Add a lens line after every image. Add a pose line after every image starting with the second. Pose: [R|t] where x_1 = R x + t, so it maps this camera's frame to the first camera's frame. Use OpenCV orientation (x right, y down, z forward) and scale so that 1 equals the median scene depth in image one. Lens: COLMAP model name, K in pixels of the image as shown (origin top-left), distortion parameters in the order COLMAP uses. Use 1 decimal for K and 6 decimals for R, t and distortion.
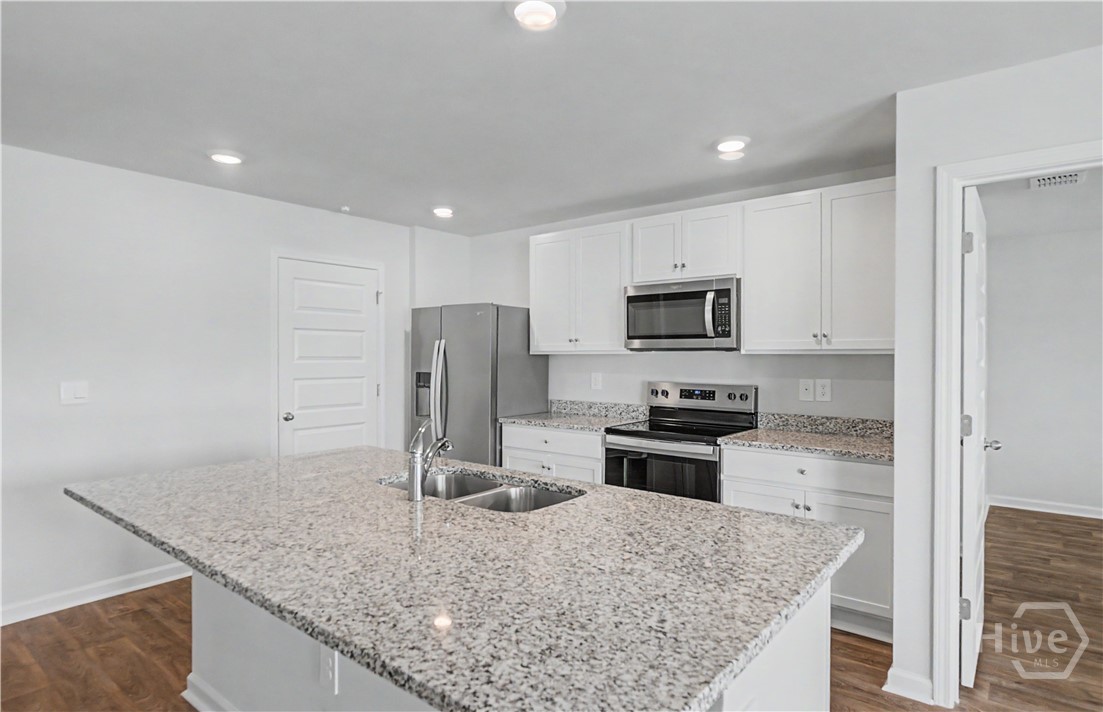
lens RADIAL K [[598.8, 0, 552.3], [0, 598.8, 356.5], [0, 0, 1]] dist [0.003055, 0.000088]
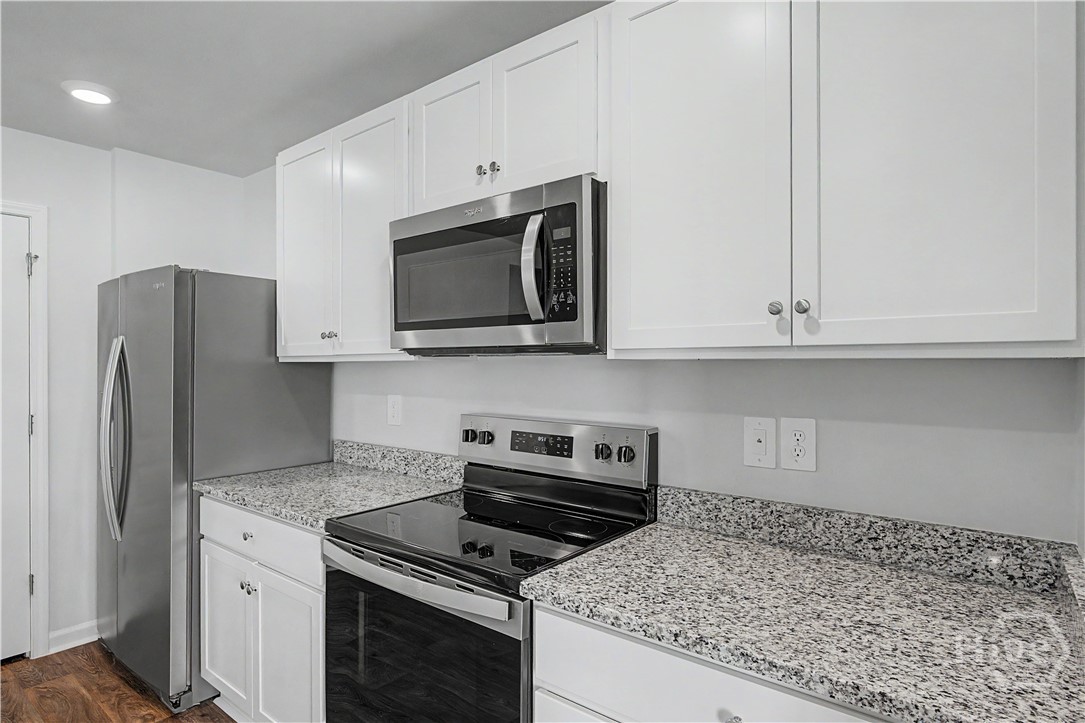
lens RADIAL K [[578.1, 0, 539.9], [0, 578.1, 365.4], [0, 0, 1]] dist [-0.006531, -0.000338]
pose [[1.000000, 0.000630, 0.000464, 0.252728], [-0.000629, 0.999996, -0.002787, 0.000937], [-0.000466, 0.002787, 0.999996, 0.554577]]
